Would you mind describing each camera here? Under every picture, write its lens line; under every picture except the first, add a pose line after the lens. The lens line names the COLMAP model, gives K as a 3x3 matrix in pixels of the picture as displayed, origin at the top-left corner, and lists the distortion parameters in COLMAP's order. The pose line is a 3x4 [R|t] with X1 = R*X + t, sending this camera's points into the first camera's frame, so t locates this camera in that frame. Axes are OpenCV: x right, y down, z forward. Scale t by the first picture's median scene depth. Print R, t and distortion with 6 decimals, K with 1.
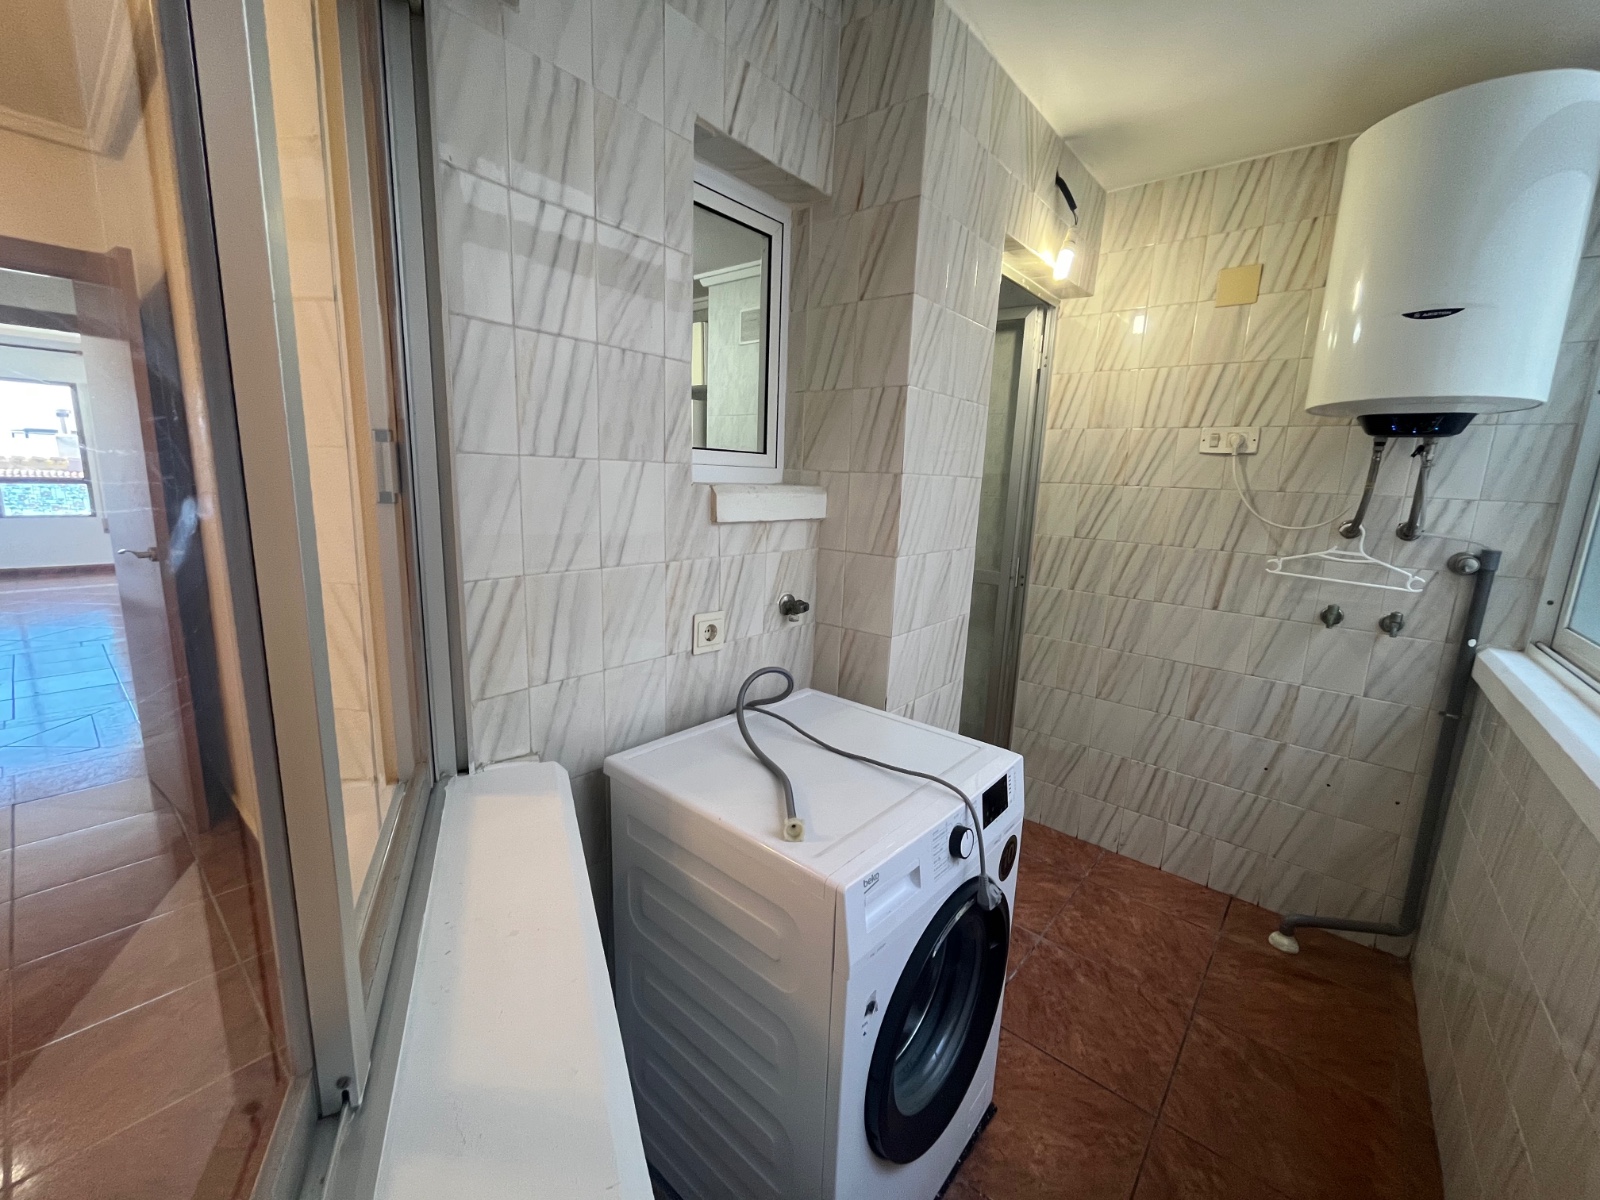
lens RADIAL K [[654.7, 0, 791.4], [0, 654.7, 601.1], [0, 0, 1]] dist [-0.001863, 0.001400]
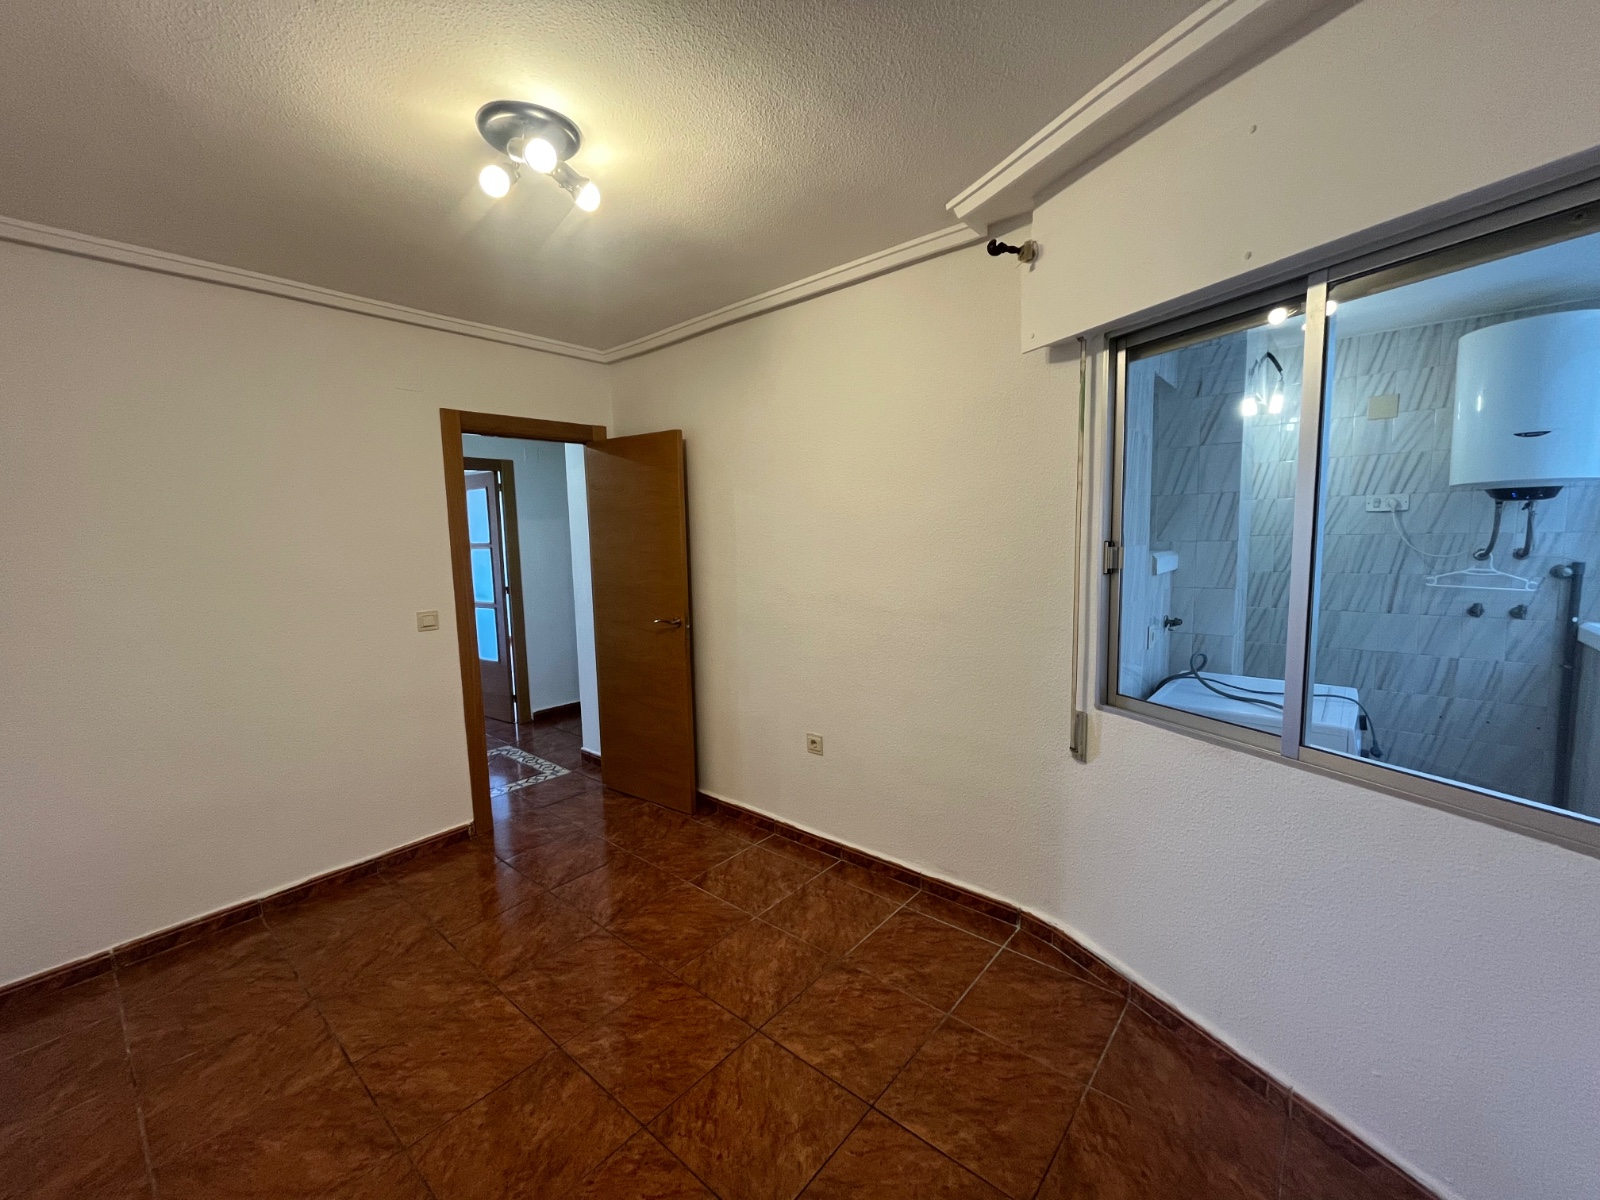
lens RADIAL K [[654.7, 0, 802.3], [0, 654.7, 603.3], [0, 0, 1]] dist [-0.001863, 0.001400]
pose [[0.997960, -0.063569, -0.005946, -0.759792], [0.062847, 0.994482, -0.083995, 0.035623], [0.011253, 0.083450, 0.996448, -0.568158]]
